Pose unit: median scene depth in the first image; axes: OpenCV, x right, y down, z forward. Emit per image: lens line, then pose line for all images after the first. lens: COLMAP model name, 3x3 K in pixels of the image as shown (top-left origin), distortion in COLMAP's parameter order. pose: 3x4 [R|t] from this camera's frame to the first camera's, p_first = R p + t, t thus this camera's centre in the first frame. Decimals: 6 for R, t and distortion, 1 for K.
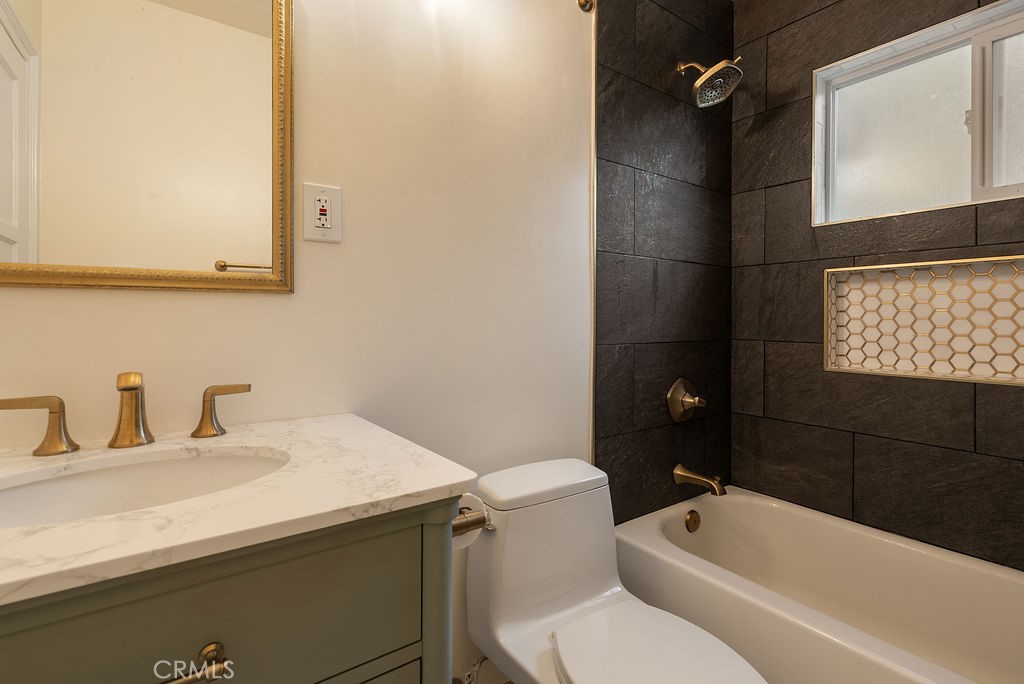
lens RADIAL K [[488.6, 0, 514.1], [0, 488.6, 317.9], [0, 0, 1]] dist [-0.001163, 0.004925]
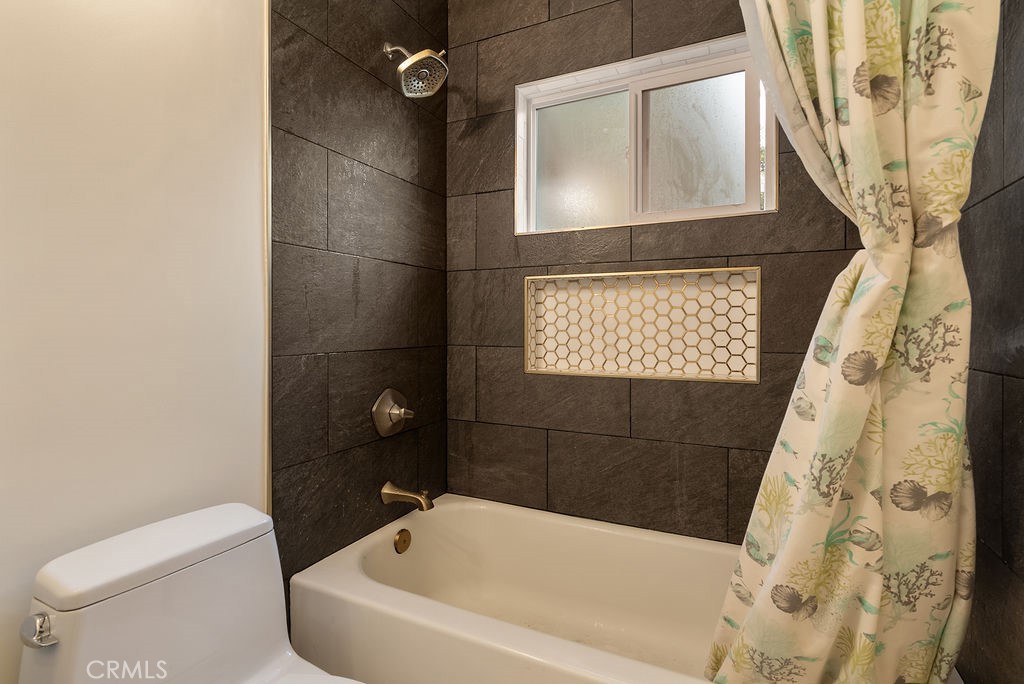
lens RADIAL K [[496.6, 0, 511.6], [0, 496.6, 325.5], [0, 0, 1]] dist [0.001407, 0.000670]
pose [[0.885385, -0.003298, 0.464848, 0.117407], [0.001046, 0.999986, 0.005102, 0.000121], [-0.464858, -0.004031, 0.885376, 0.069883]]
